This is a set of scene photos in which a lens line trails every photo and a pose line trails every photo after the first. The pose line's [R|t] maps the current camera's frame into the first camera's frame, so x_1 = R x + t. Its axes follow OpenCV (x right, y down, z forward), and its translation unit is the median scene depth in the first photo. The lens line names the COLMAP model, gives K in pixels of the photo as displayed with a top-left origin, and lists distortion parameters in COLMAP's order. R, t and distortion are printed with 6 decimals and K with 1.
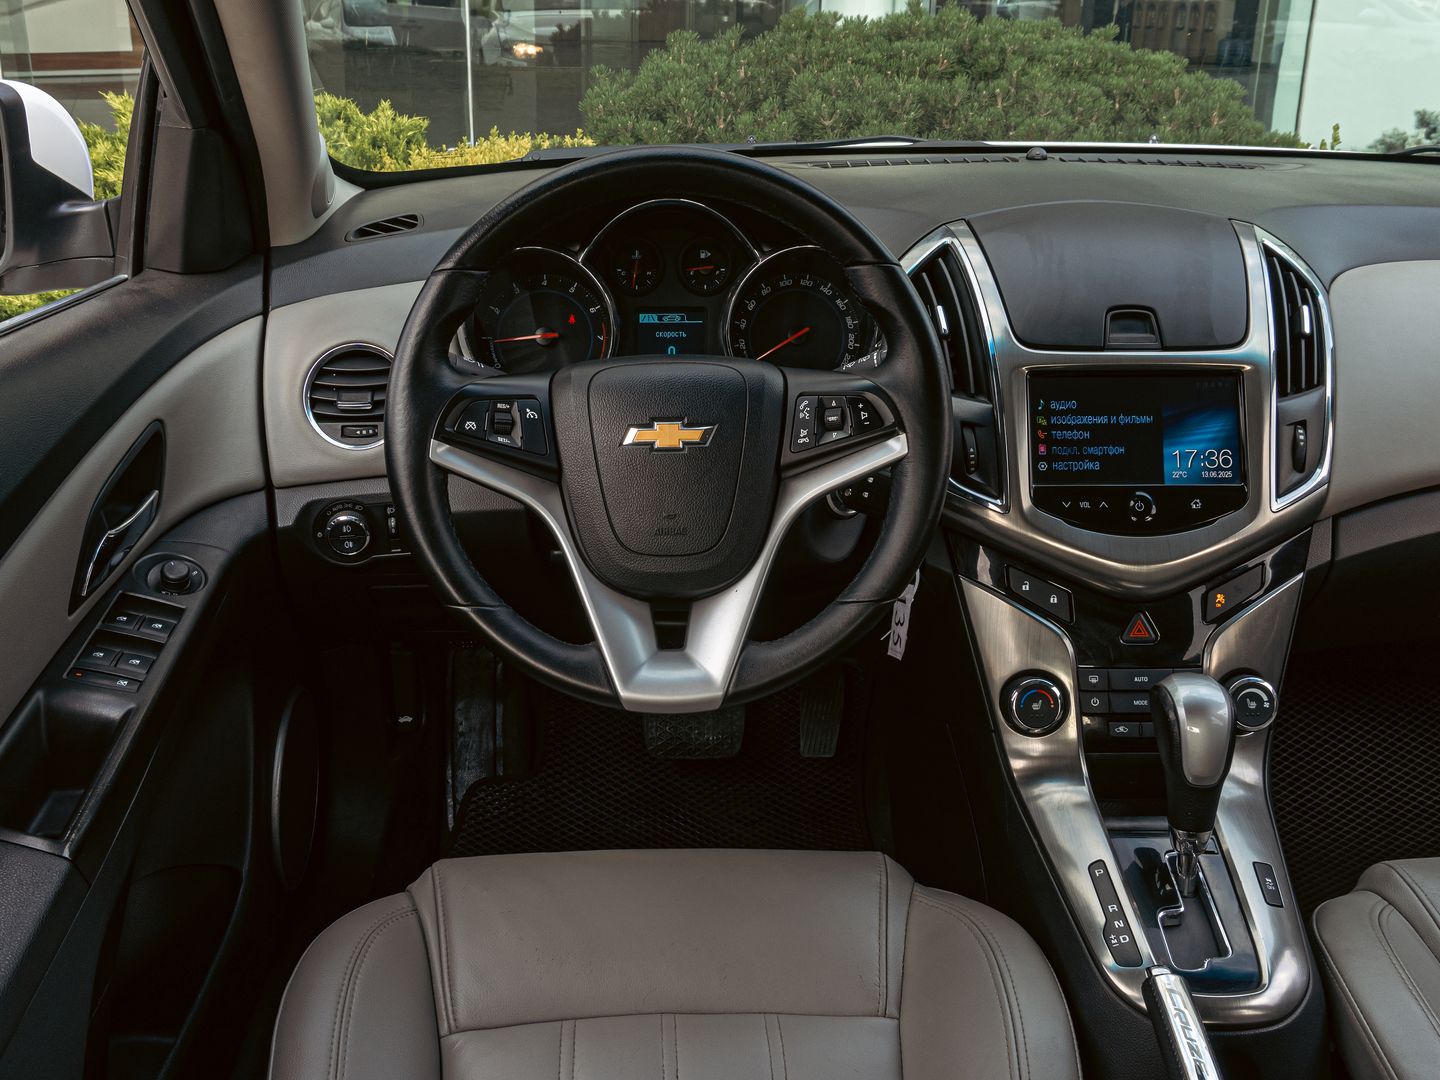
lens RADIAL K [[1542.4, 0, 676.0], [0, 1542.4, 537.9], [0, 0, 1]] dist [-0.000202, 0.000000]
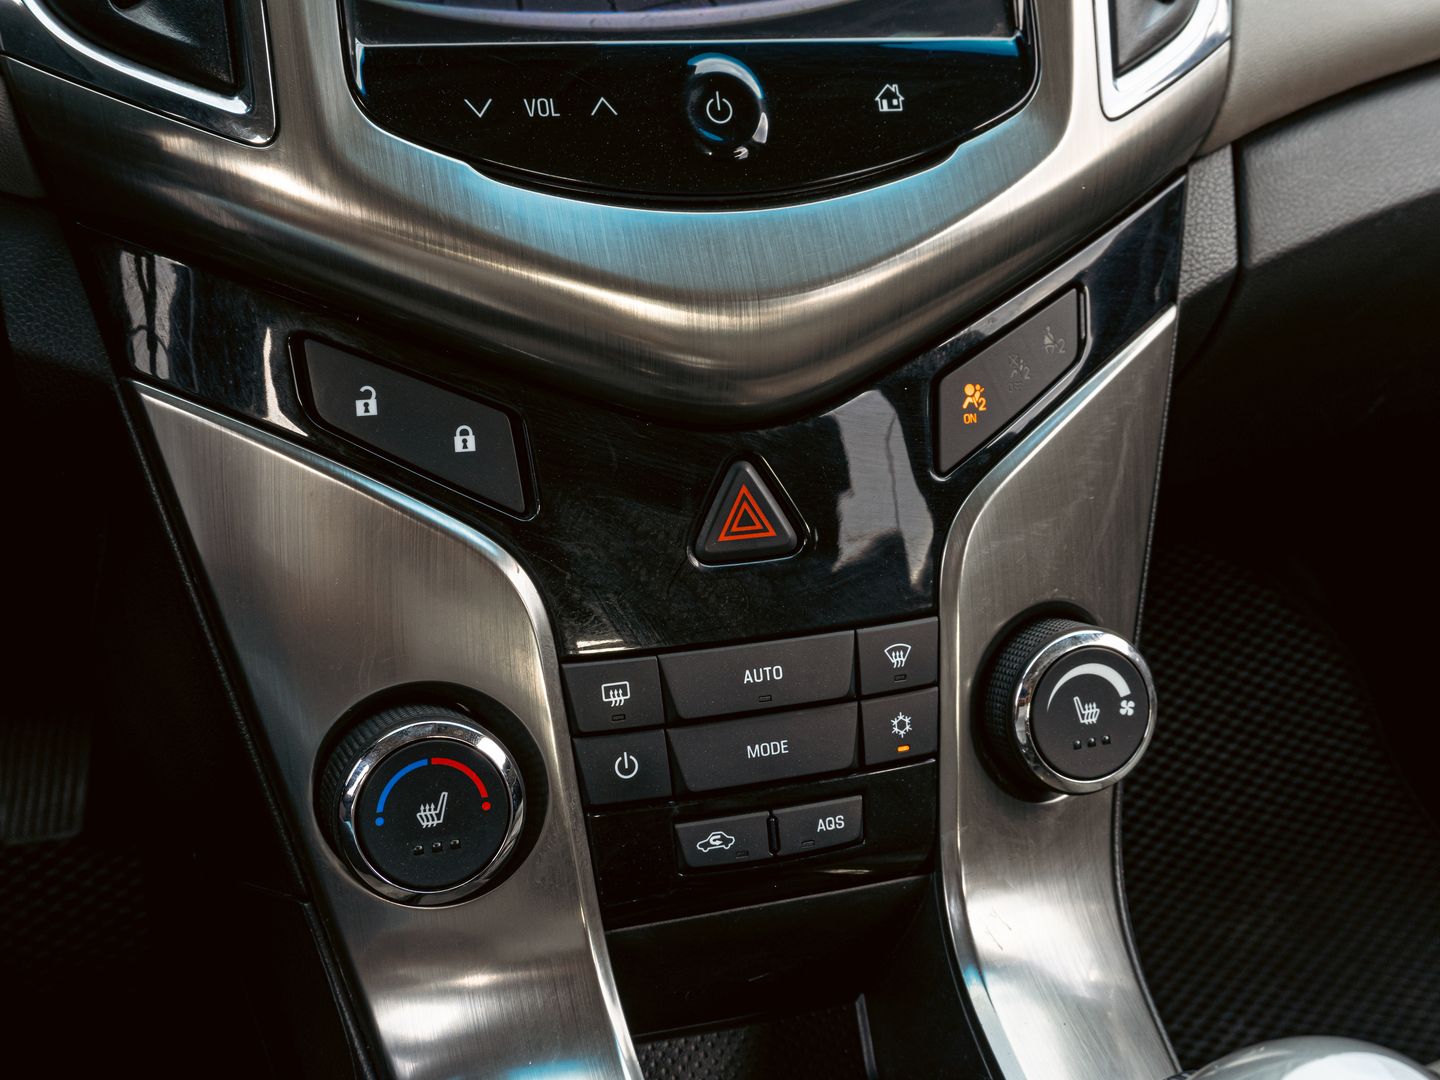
lens RADIAL K [[1609.0, 0, 700.7], [0, 1609.0, 506.2], [0, 0, 1]] dist [0.011364, 0.000000]
pose [[0.947893, -0.092628, 0.304825, 0.192053], [0.072287, 0.994378, 0.077378, 0.031733], [-0.310279, -0.051312, 0.949260, 0.691391]]
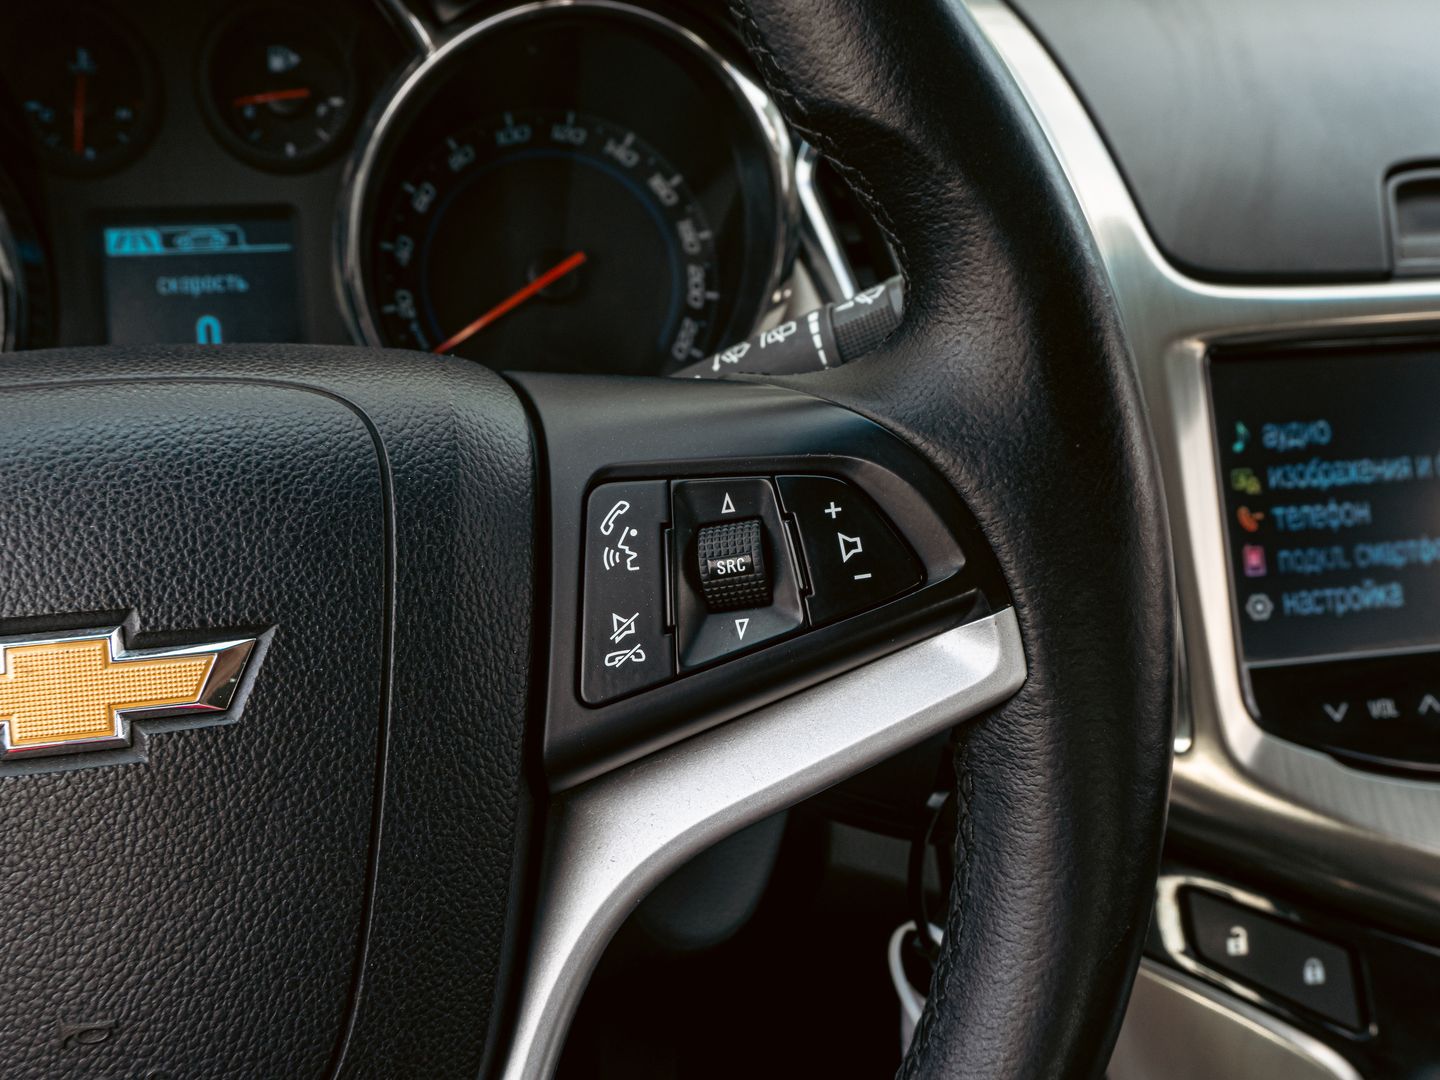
lens RADIAL K [[1609.0, 0, 756.1], [0, 1609.0, 517.5], [0, 0, 1]] dist [0.011364, 0.000000]
pose [[0.975649, -0.064330, 0.209690, 0.044108], [0.064348, 0.997905, 0.006746, -0.077612], [-0.209685, 0.006911, 0.977745, 0.654385]]
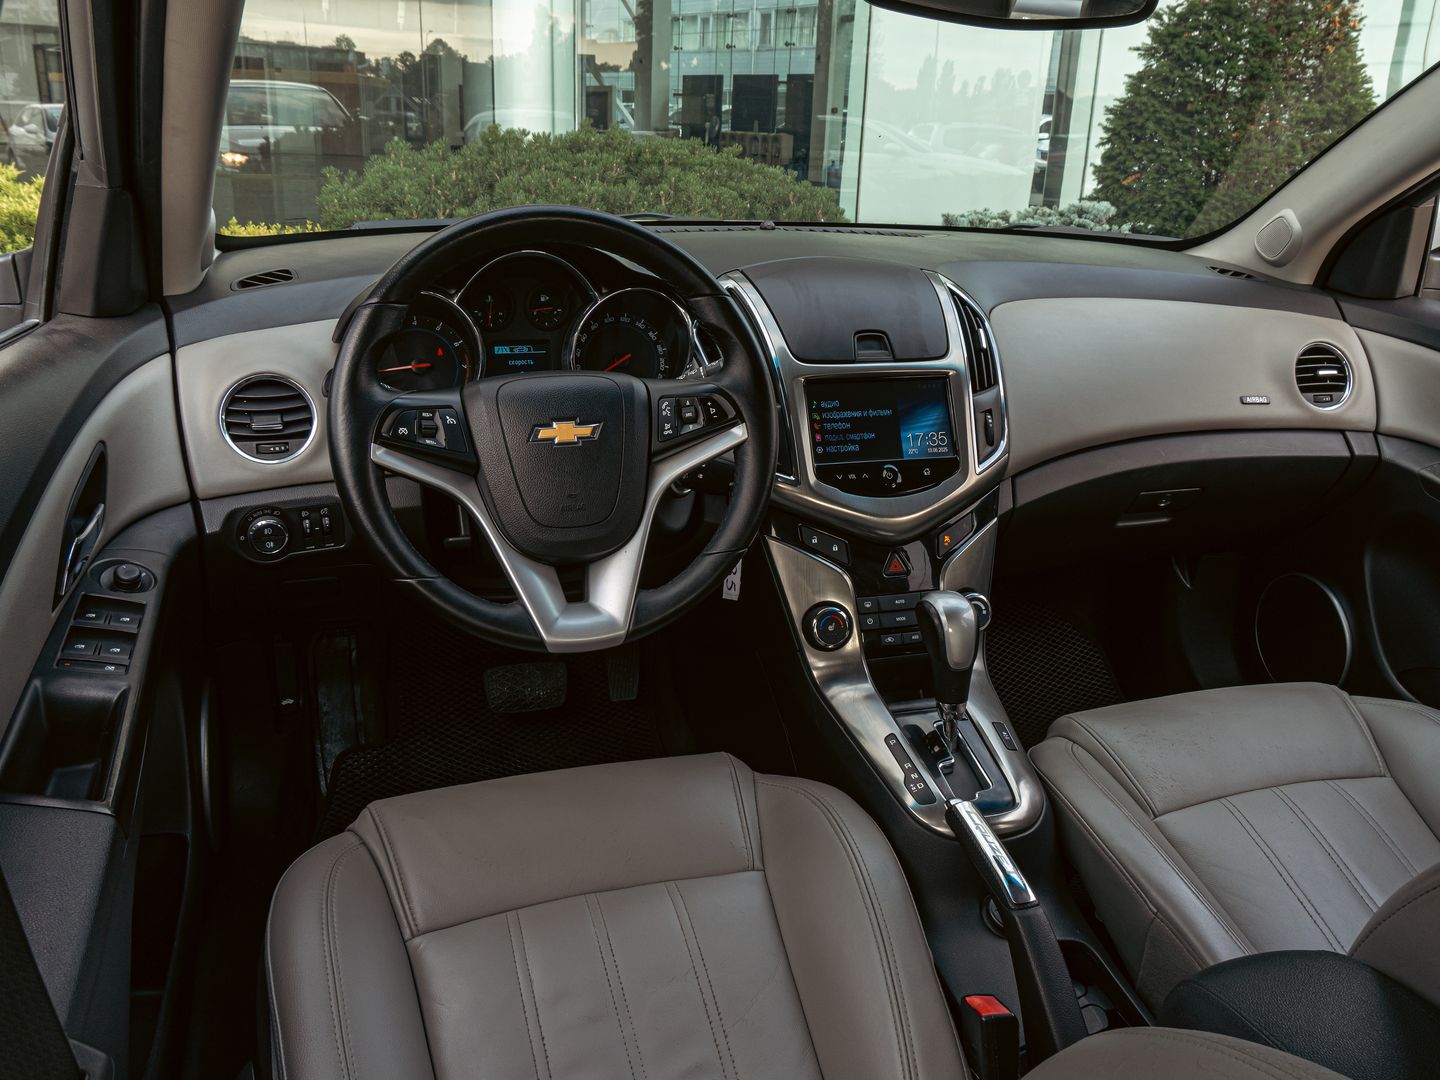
lens RADIAL K [[1246.7, 0, 725.9], [0, 1246.7, 538.9], [0, 0, 1]] dist [-0.007230, 0.041204]
pose [[0.952452, -0.066317, 0.297384, -0.168119], [0.072960, 0.997271, -0.011281, 0.037135], [-0.295824, 0.032442, 0.954691, -0.009822]]
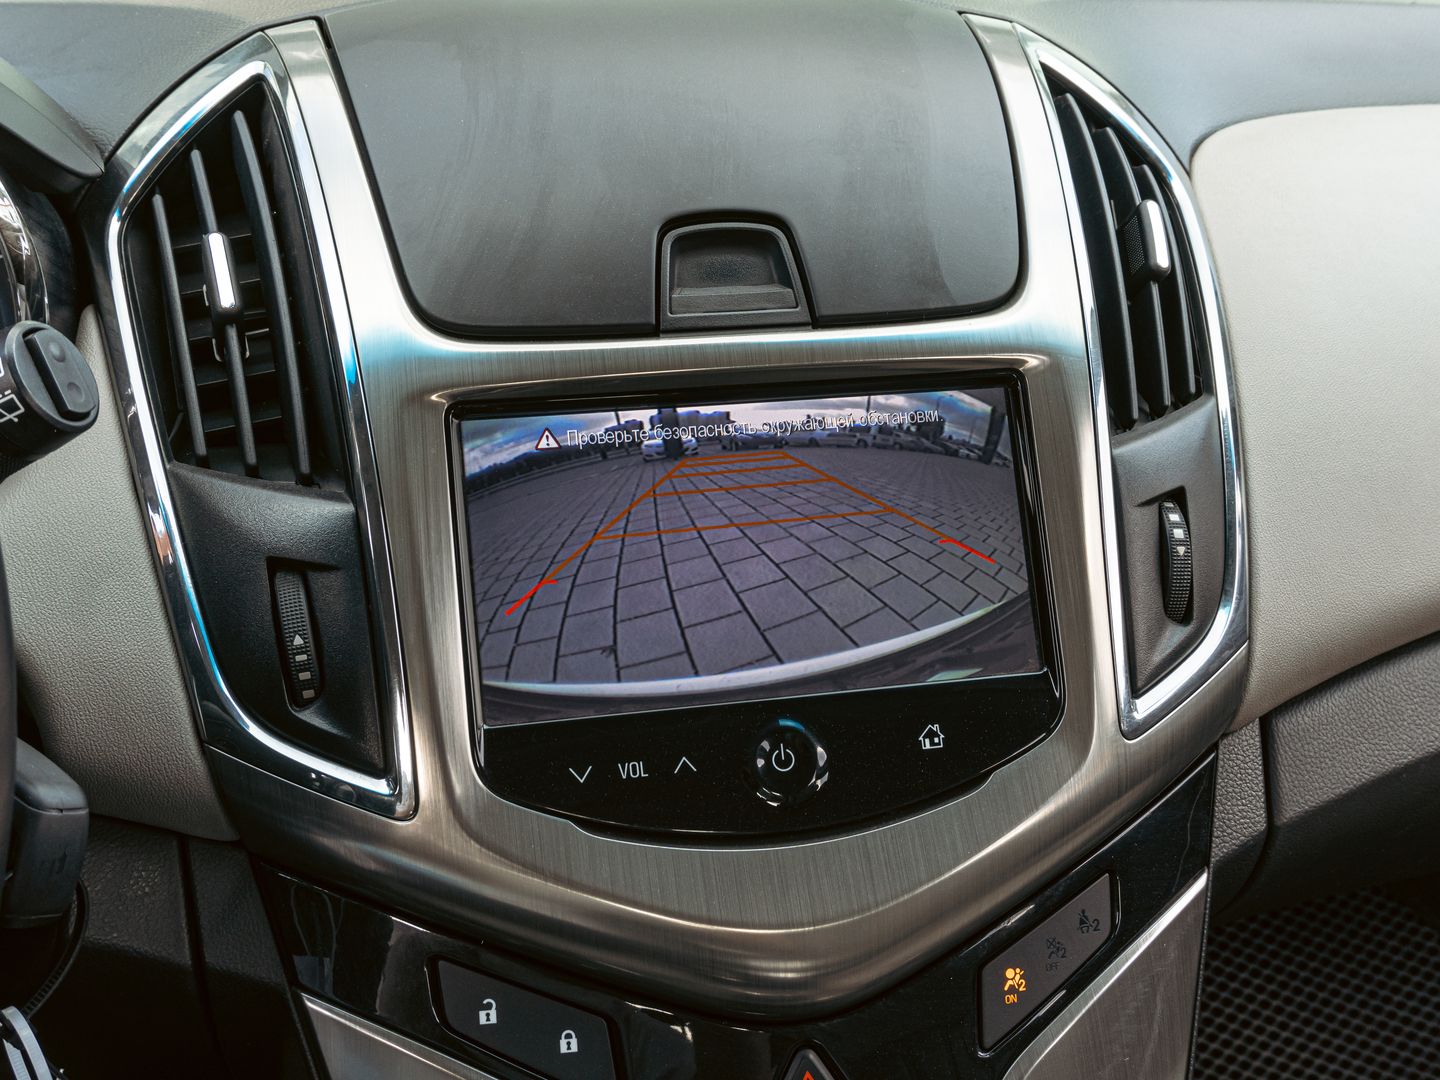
lens RADIAL K [[1609.0, 0, 791.9], [0, 1609.0, 489.3], [0, 0, 1]] dist [0.011364, 0.000000]
pose [[0.973487, -0.070274, 0.217678, 0.222545], [0.076543, 0.996856, -0.020490, -0.074902], [-0.215554, 0.036609, 0.975806, 0.622496]]
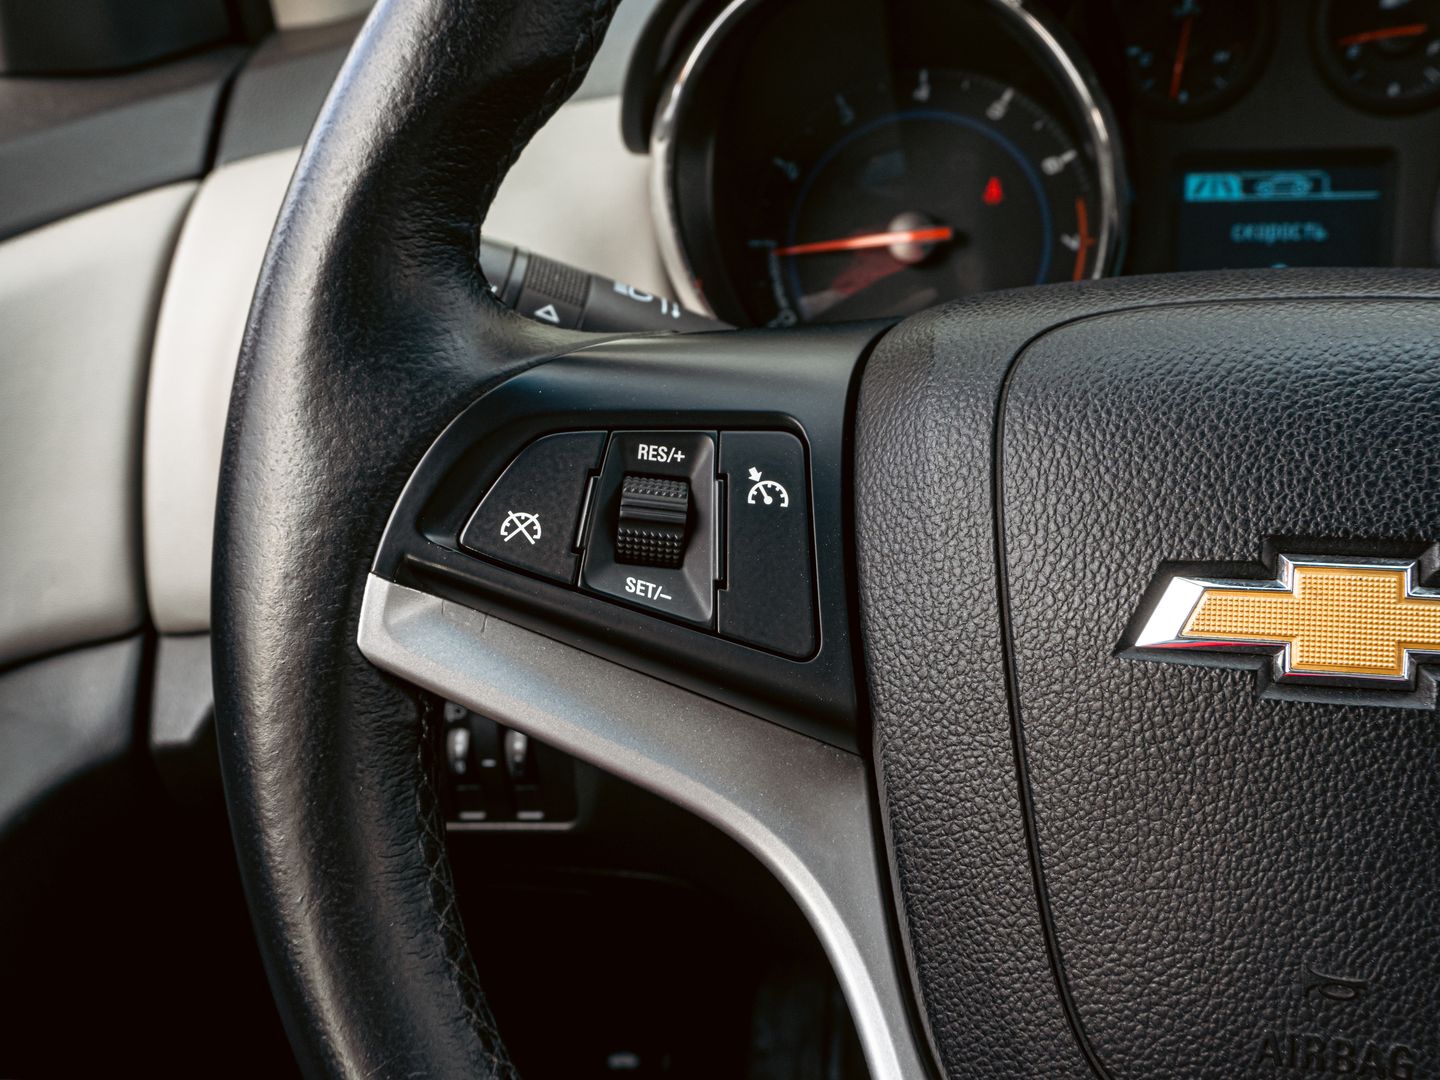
lens RADIAL K [[1609.0, 0, 699.4], [0, 1609.0, 485.5], [0, 0, 1]] dist [0.011364, 0.000000]
pose [[0.959263, 0.041458, -0.279456, -0.026882], [-0.046939, 0.998814, -0.012948, -0.069244], [0.278587, 0.025538, 0.960071, 0.667142]]
